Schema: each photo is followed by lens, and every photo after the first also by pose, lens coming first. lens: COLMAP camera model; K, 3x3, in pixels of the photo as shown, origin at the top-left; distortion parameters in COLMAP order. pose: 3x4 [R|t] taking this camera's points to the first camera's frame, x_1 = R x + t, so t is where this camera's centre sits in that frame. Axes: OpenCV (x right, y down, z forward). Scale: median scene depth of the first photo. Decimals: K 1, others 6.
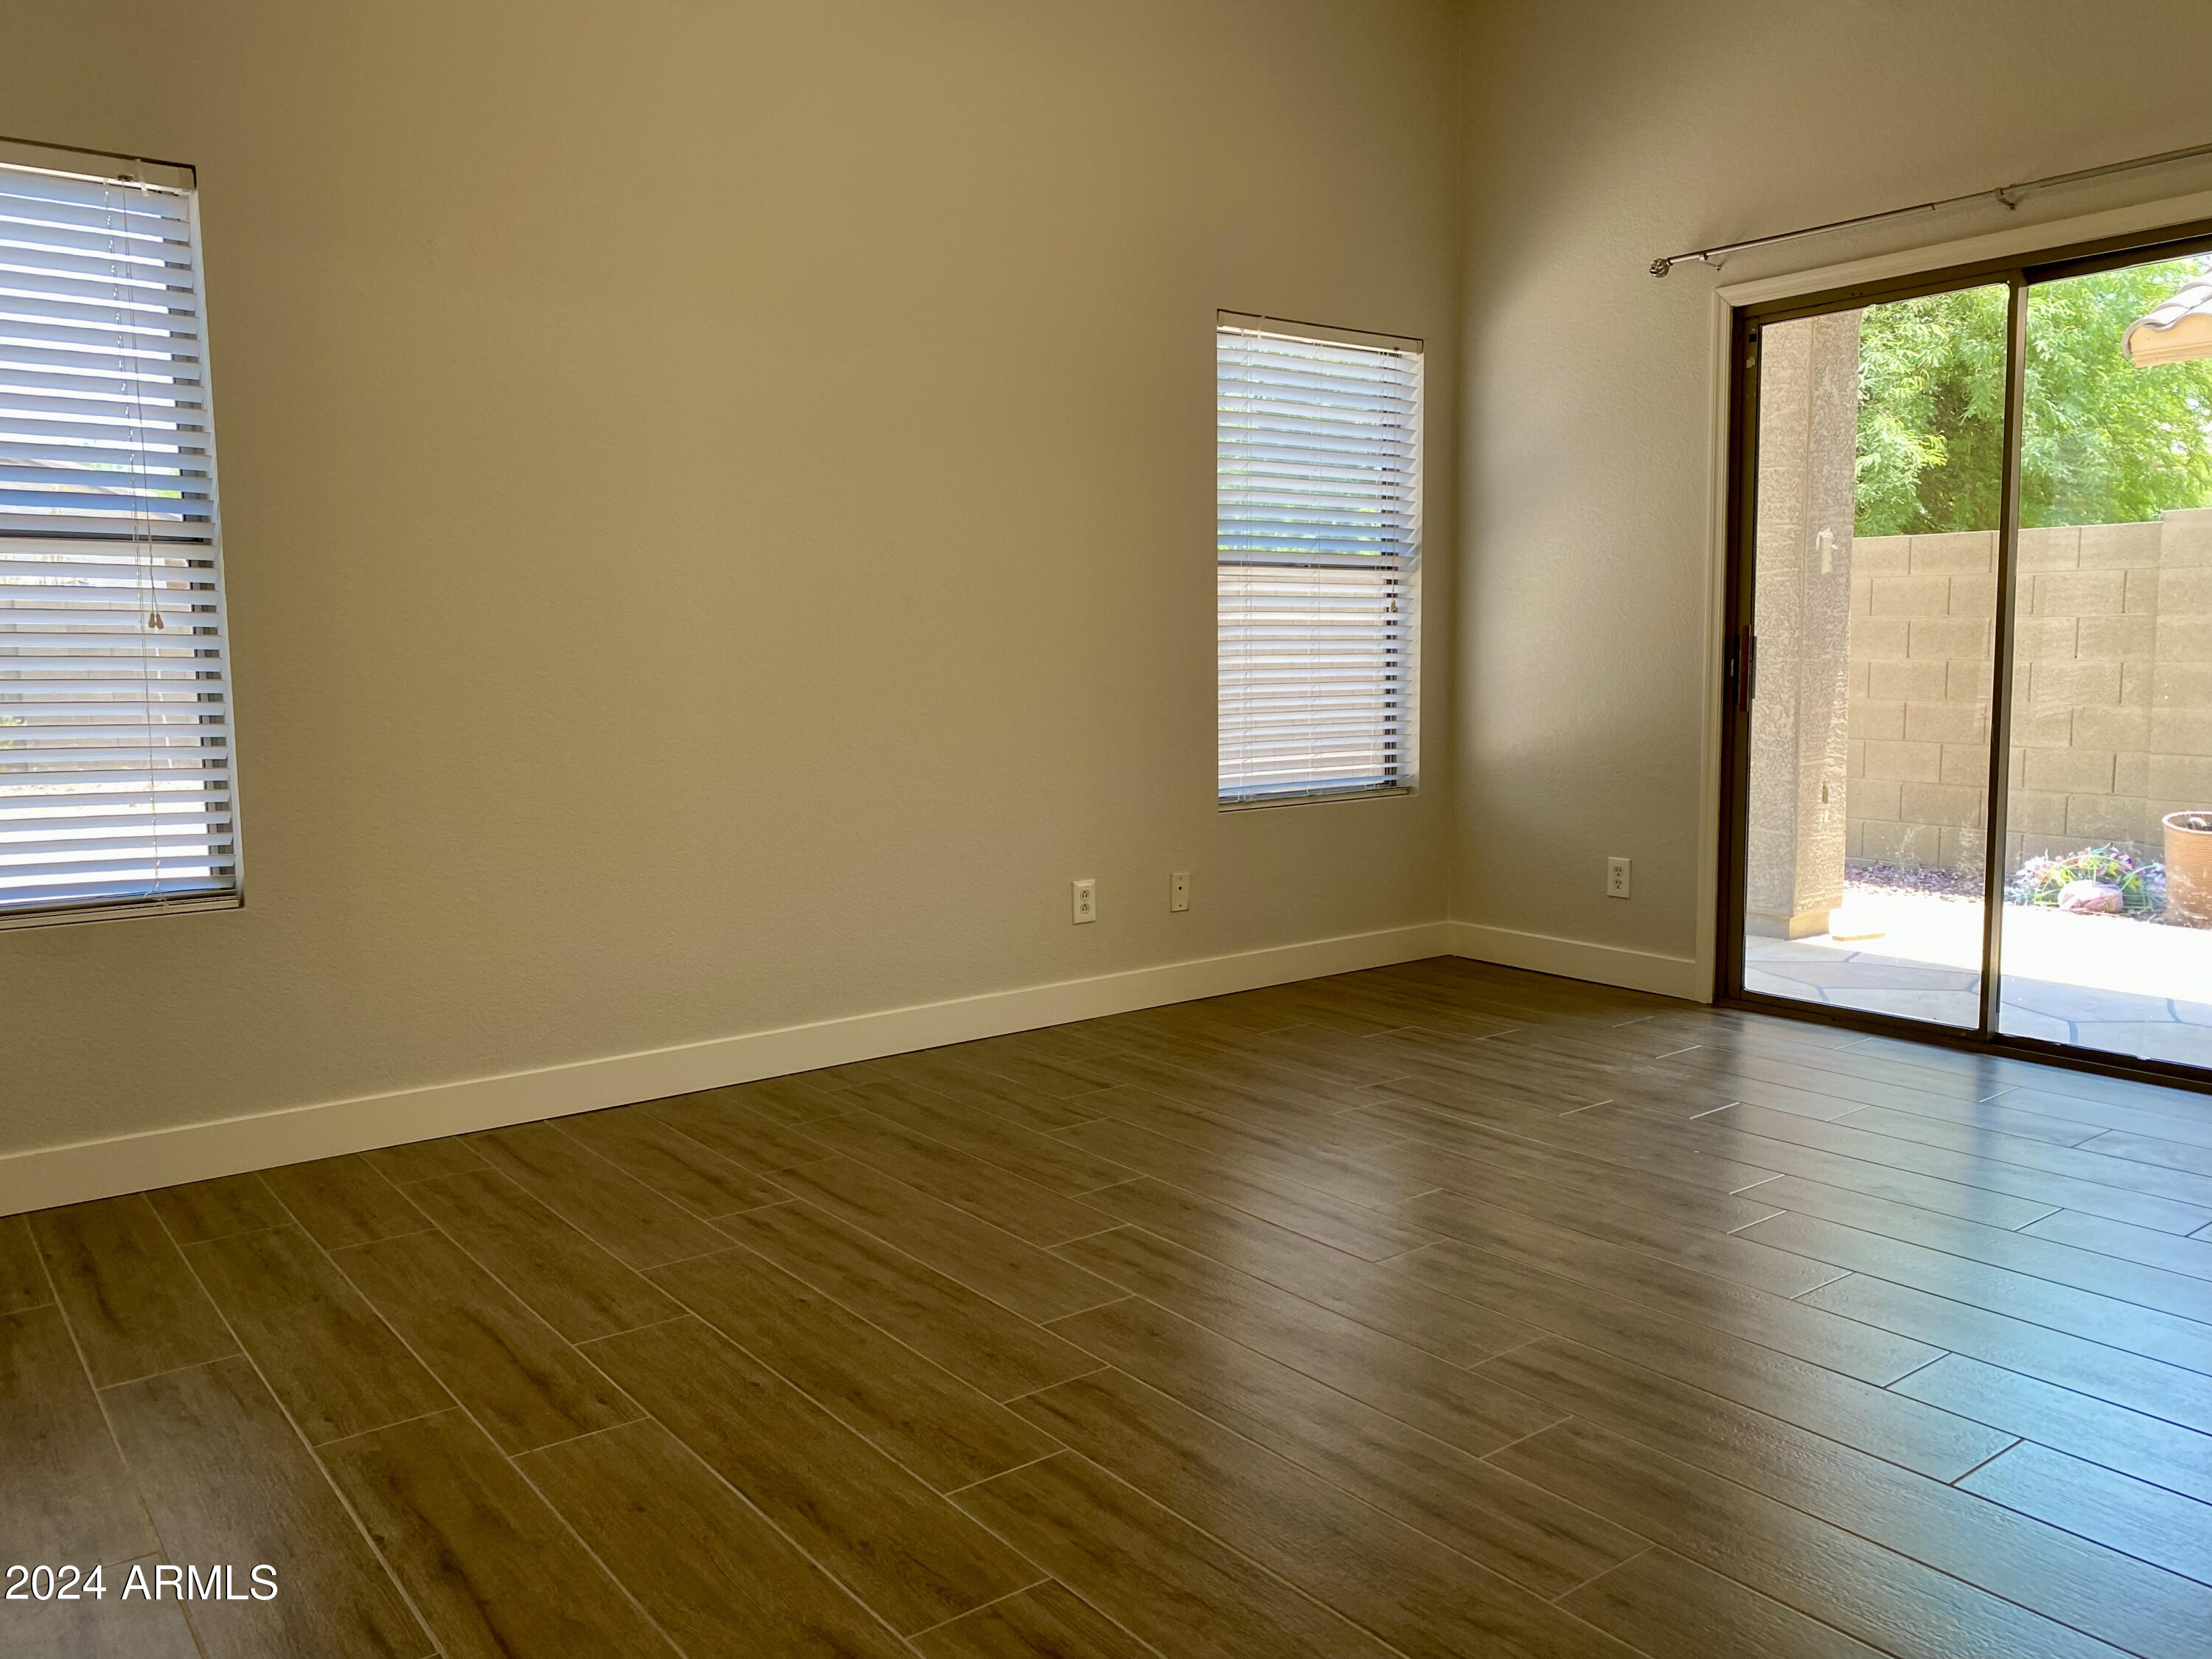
lens RADIAL K [[1700.7, 0, 1109.2], [0, 1700.7, 840.9], [0, 0, 1]] dist [0.026063, -0.015337]
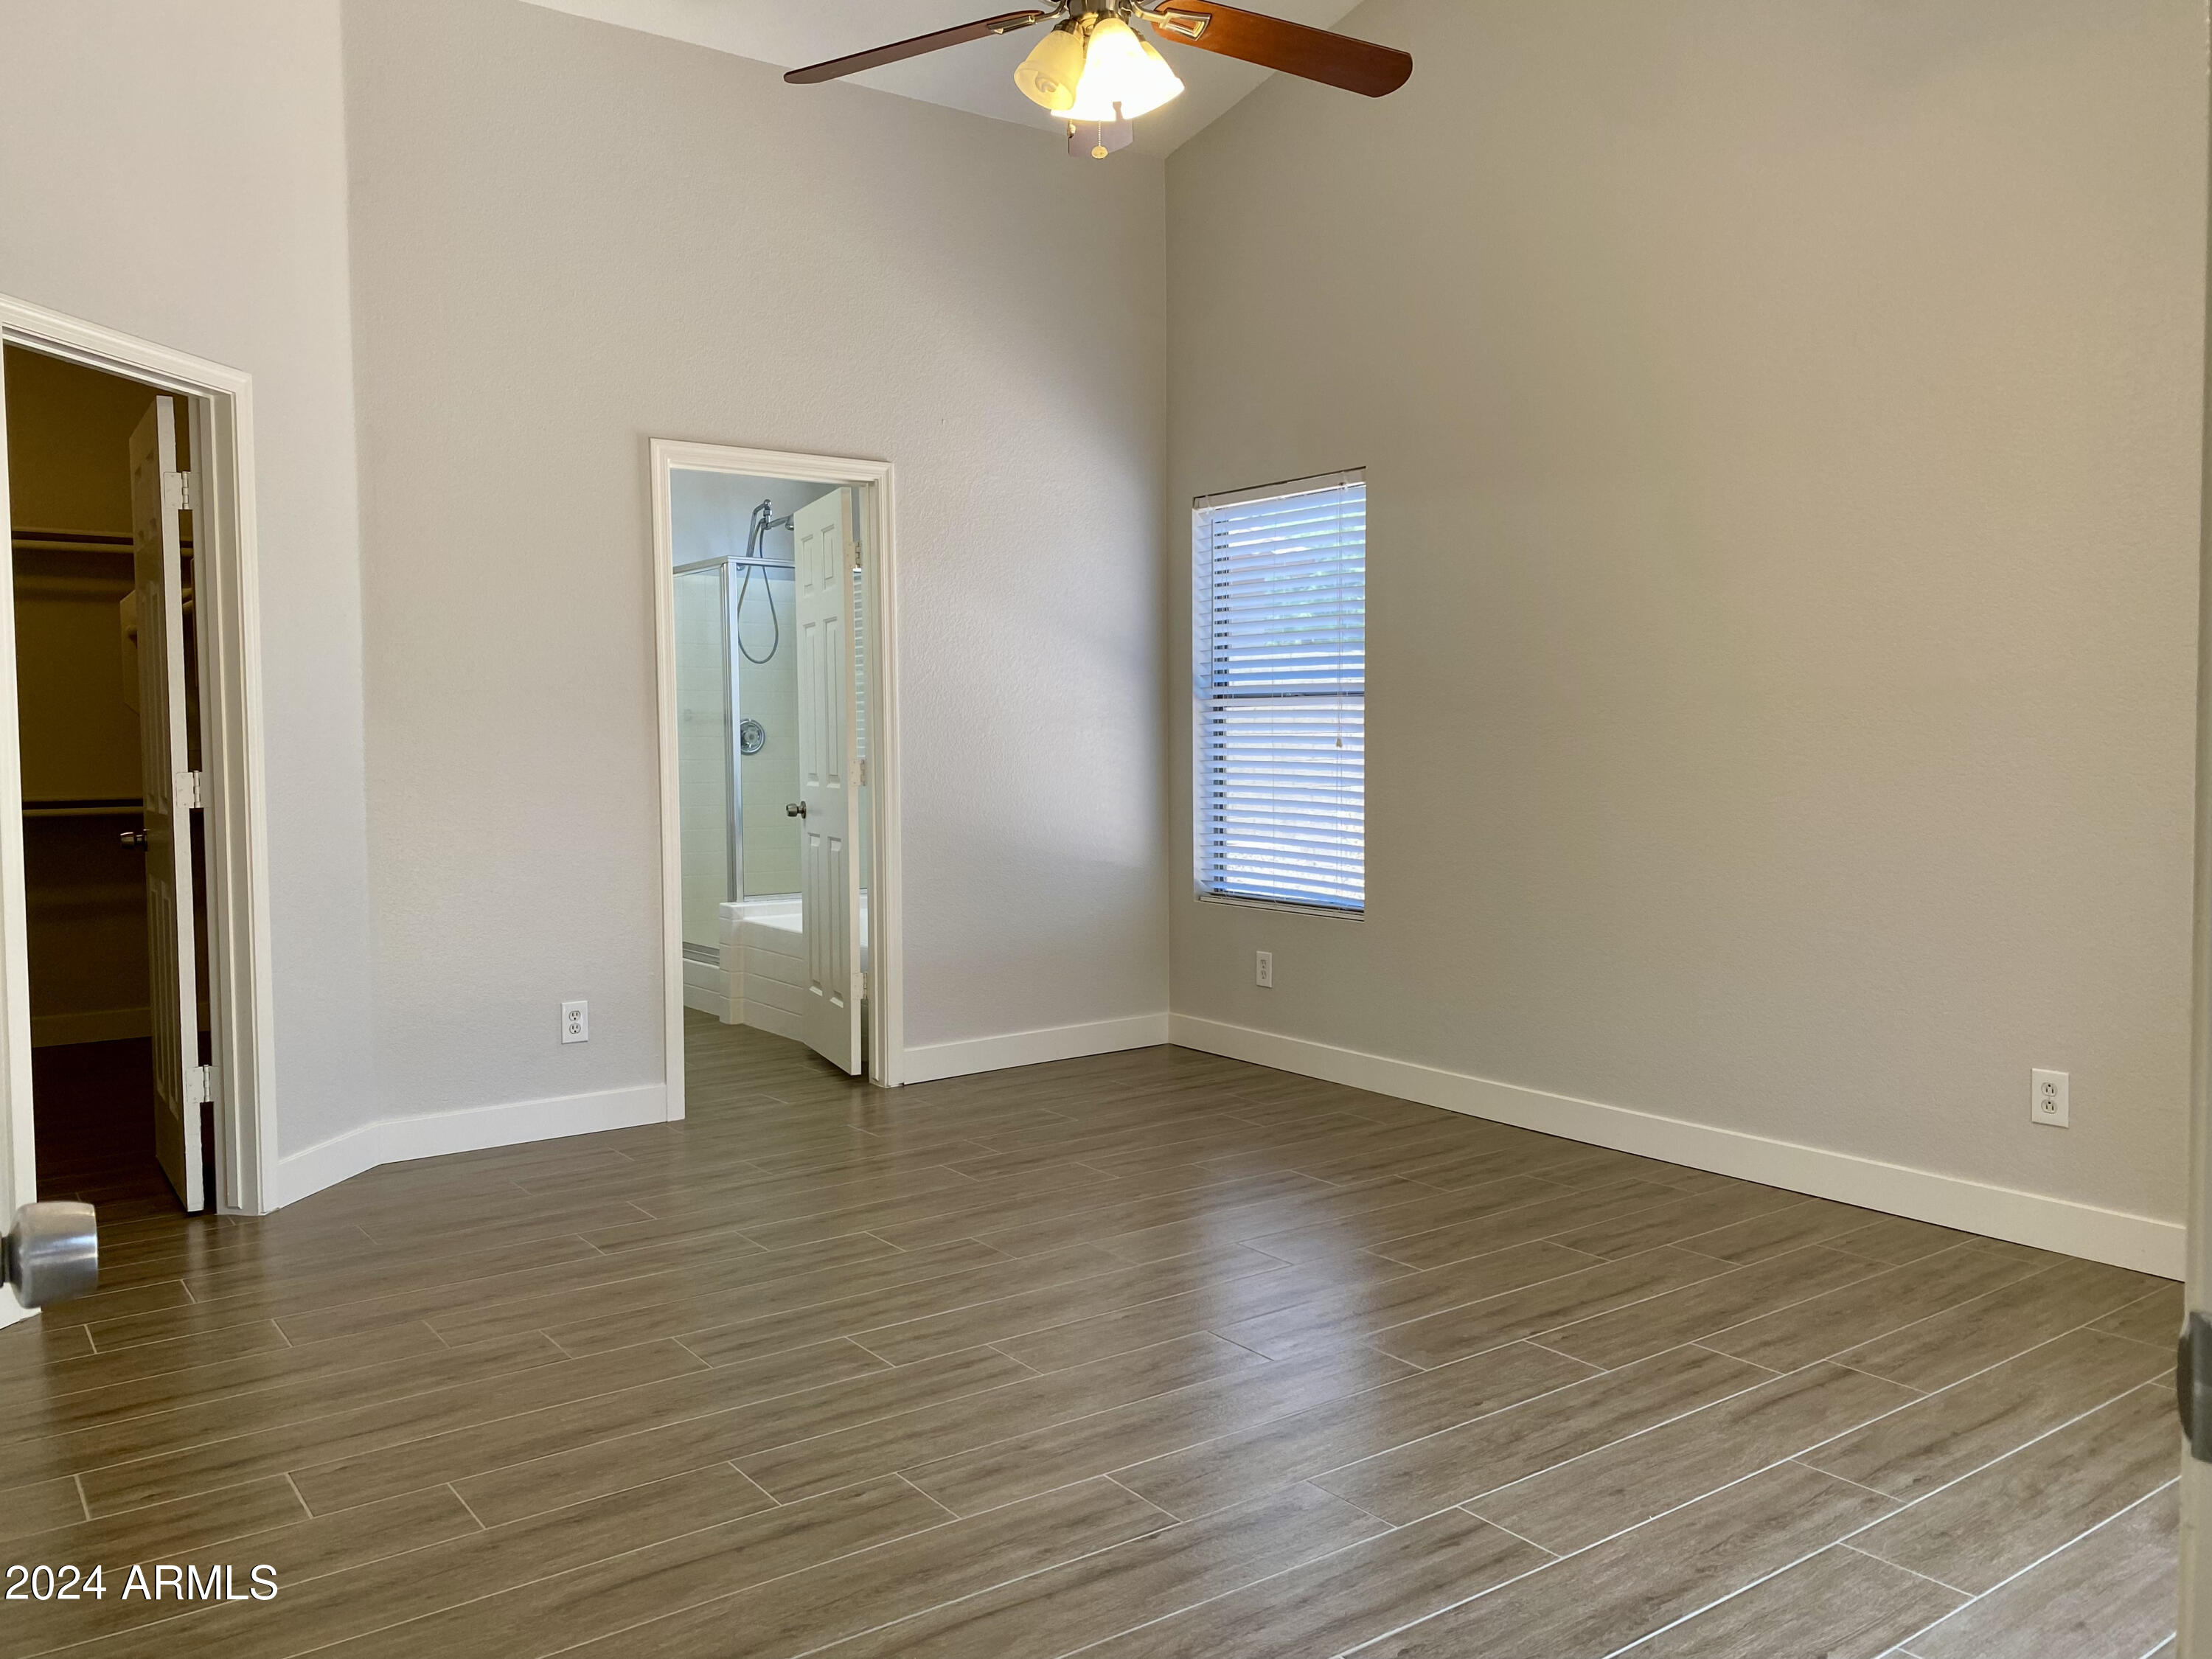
lens RADIAL K [[1700.7, 0, 1108.6], [0, 1700.7, 826.0], [0, 0, 1]] dist [0.026063, -0.015337]
pose [[-0.034164, 0.056817, -0.997800, 1.052849], [-0.116048, 0.991404, 0.060427, -0.115538], [0.992656, 0.117857, -0.027277, 0.785629]]
